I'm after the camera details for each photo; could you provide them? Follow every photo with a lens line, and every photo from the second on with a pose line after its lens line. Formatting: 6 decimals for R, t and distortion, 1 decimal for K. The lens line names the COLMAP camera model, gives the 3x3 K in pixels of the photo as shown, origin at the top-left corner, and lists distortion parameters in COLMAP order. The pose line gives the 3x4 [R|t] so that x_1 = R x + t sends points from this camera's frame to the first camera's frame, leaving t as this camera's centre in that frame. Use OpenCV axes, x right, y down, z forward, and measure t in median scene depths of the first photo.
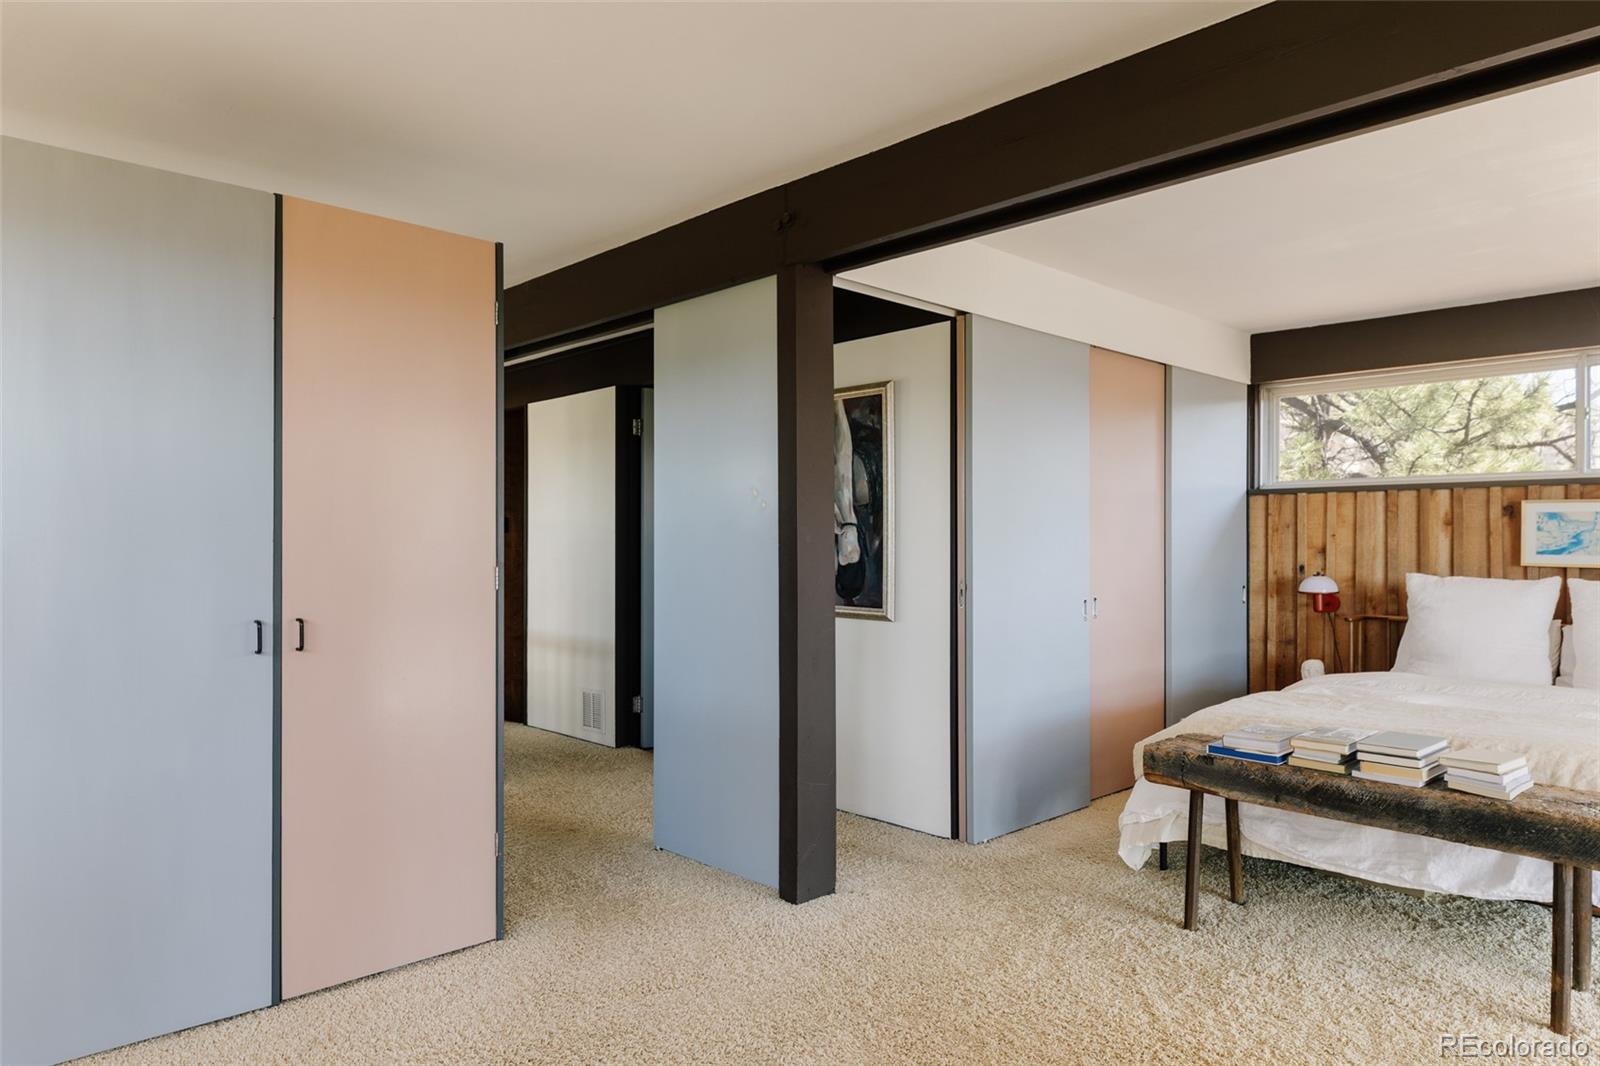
lens RADIAL K [[1022.5, 0, 802.1], [0, 1022.5, 536.8], [0, 0, 1]] dist [0.006516, -0.001509]
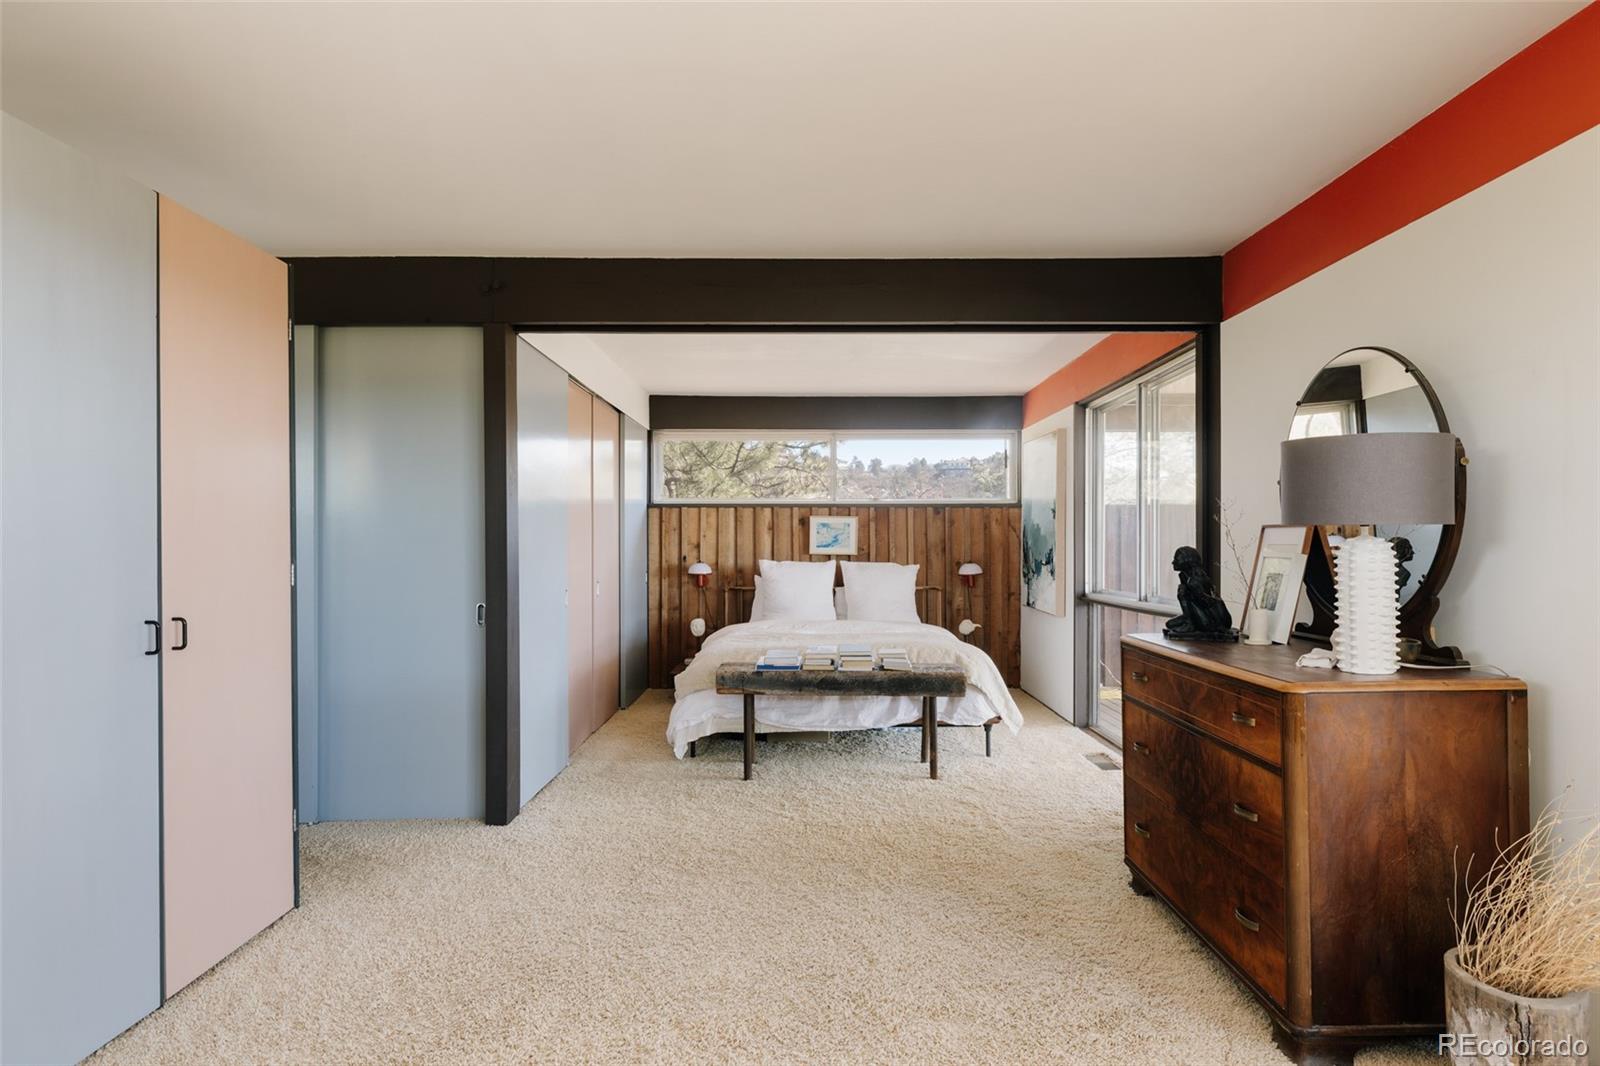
lens RADIAL K [[920.0, 0, 795.3], [0, 920.0, 533.3], [0, 0, 1]] dist [0.000119, 0.001188]
pose [[0.688572, 0.005080, 0.725150, -0.417369], [-0.003635, 0.999987, -0.003555, -0.000773], [-0.725159, -0.000188, 0.688582, -0.035343]]
